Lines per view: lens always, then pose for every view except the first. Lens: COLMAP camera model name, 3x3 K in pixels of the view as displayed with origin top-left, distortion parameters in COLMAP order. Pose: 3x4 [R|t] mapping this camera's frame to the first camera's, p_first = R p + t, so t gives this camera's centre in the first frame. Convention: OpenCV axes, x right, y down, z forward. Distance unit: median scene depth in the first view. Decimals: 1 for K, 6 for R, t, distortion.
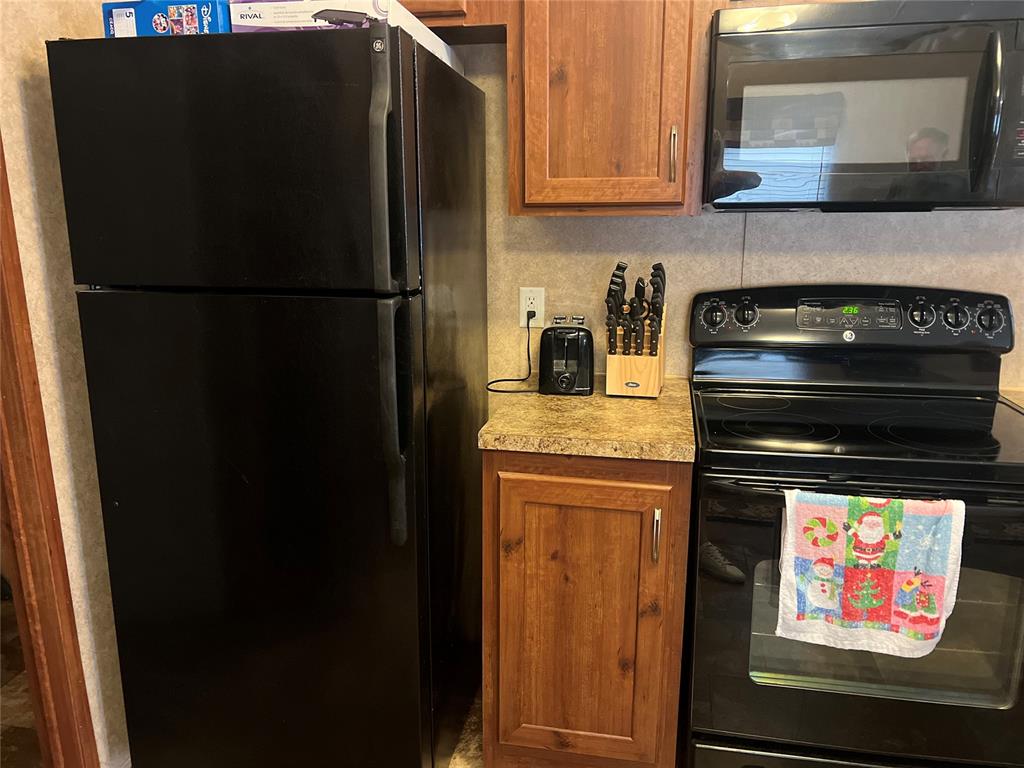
lens RADIAL K [[765.5, 0, 517.8], [0, 765.5, 383.1], [0, 0, 1]] dist [0.004777, -0.003082]
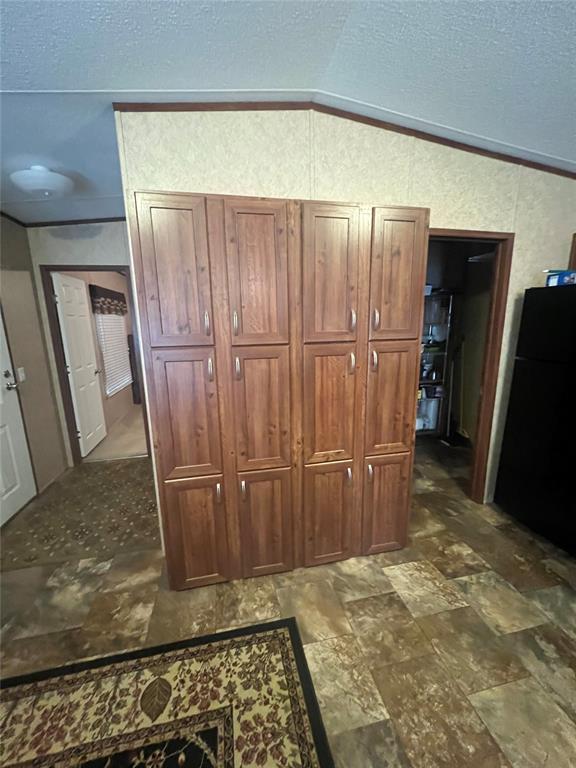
lens RADIAL K [[307.1, 0, 285.3], [0, 307.1, 384.3], [0, 0, 1]] dist [-0.001641, 0.000099]
pose [[0.387584, 0.182959, -0.903496, 0.297058], [-0.196877, 0.973922, 0.112764, 0.042116], [0.900566, 0.134172, 0.413497, -0.496900]]
